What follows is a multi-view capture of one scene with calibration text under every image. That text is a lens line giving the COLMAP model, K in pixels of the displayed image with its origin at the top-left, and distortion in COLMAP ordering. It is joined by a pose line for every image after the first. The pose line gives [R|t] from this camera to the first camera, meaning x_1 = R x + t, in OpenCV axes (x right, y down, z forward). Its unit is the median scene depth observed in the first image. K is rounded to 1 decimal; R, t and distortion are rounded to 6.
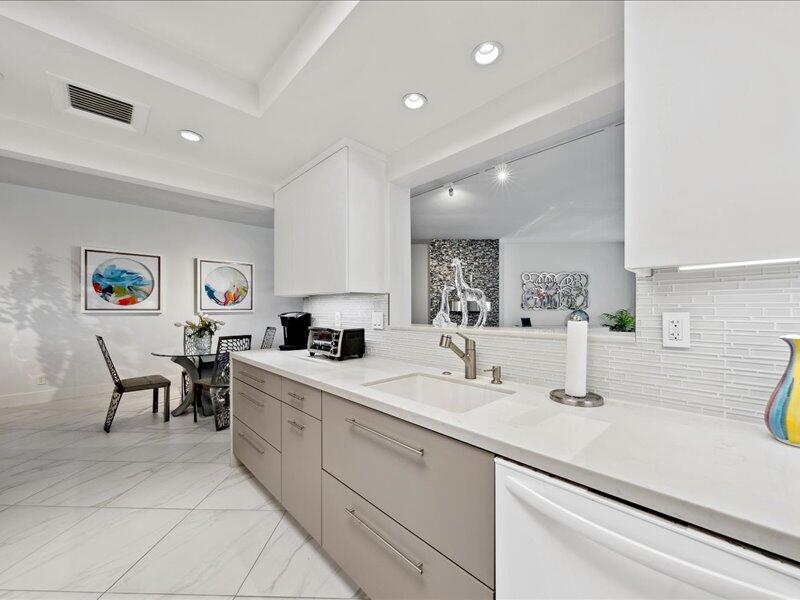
lens RADIAL K [[322.8, 0, 400.9], [0, 322.8, 310.1], [0, 0, 1]] dist [0.000270, -0.000016]
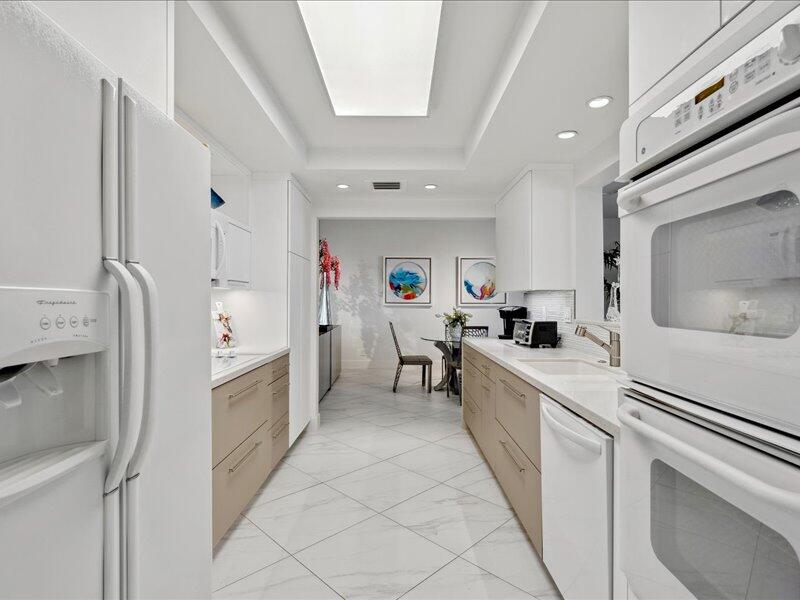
lens RADIAL K [[413.8, 0, 398.5], [0, 413.8, 308.5], [0, 0, 1]] dist [-0.002901, -0.000630]
pose [[0.727746, 0.014074, -0.685702, 0.251384], [-0.006692, 0.999888, 0.013420, -0.002050], [0.685814, -0.005178, 0.727759, -0.220780]]
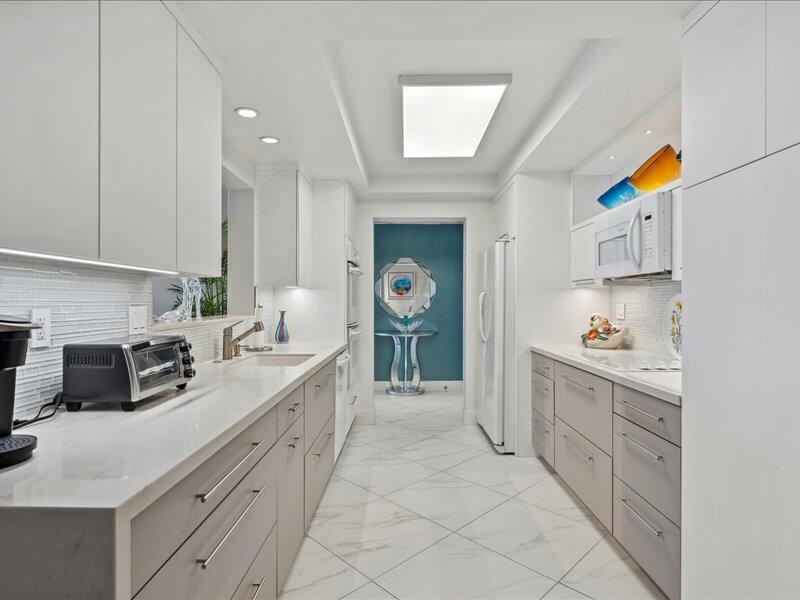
lens RADIAL K [[408.5, 0, 399.0], [0, 408.5, 287.0], [0, 0, 1]] dist [-0.001363, -0.000090]
pose [[-0.717260, 0.027332, 0.696270, -0.544853], [0.003768, 0.999368, -0.035348, -0.000451], [-0.696796, -0.022731, -0.716909, 0.681076]]
